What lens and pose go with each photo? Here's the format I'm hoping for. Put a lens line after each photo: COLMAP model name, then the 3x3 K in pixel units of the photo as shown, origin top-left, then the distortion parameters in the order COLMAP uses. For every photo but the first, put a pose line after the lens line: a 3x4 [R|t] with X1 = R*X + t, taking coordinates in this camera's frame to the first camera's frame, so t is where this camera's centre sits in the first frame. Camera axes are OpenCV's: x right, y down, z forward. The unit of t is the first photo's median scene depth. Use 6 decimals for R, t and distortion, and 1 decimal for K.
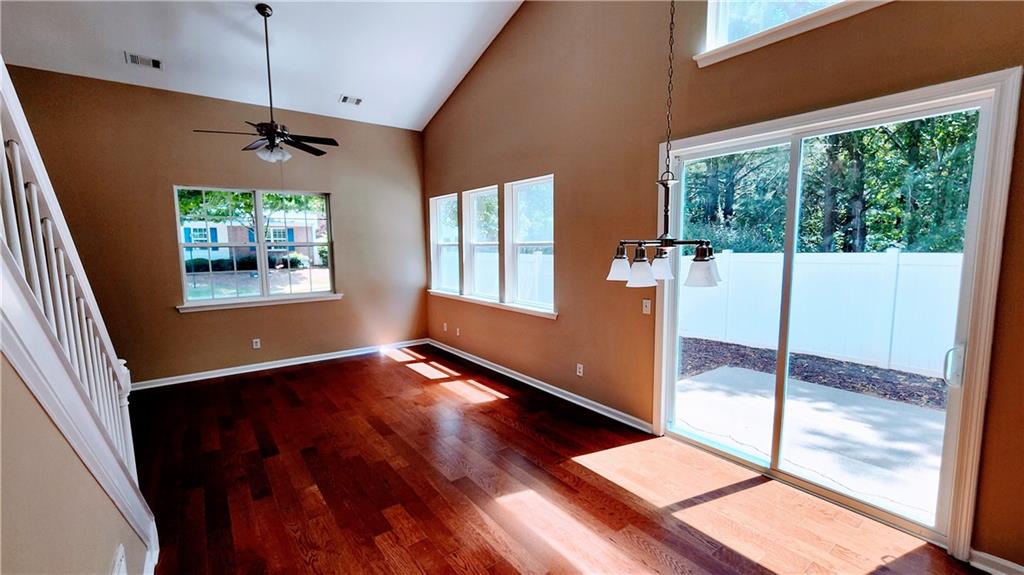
lens RADIAL K [[422.9, 0, 510.5], [0, 422.9, 291.4], [0, 0, 1]] dist [-0.001897, -0.000086]
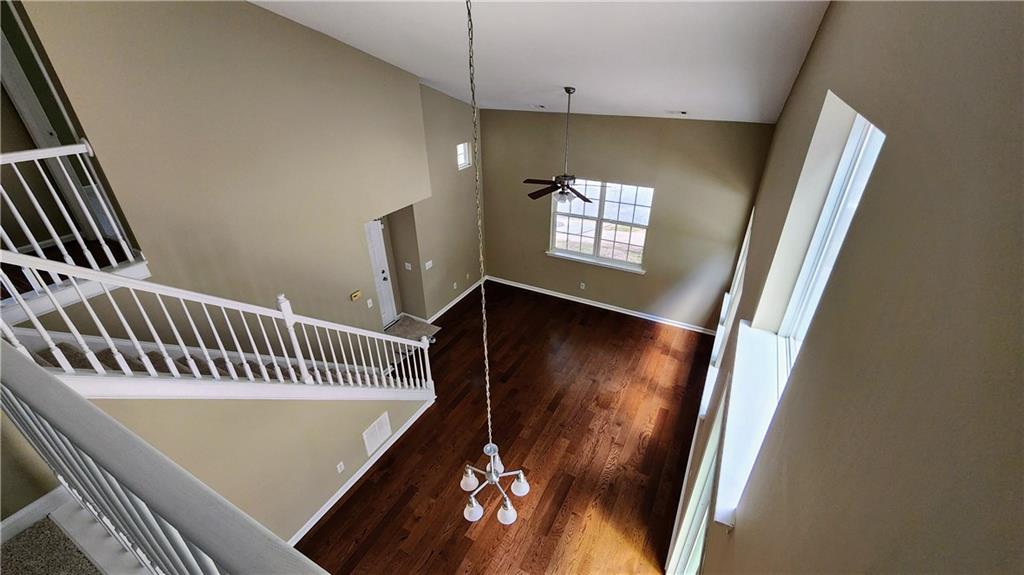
lens RADIAL K [[421.3, 0, 511.0], [0, 421.3, 292.0], [0, 0, 1]] dist [-0.003450, -0.000318]
pose [[0.413911, 0.449983, -0.791324, 0.587384], [-0.093781, 0.885736, 0.454617, -0.636965], [0.905474, -0.113960, 0.408816, 0.229322]]
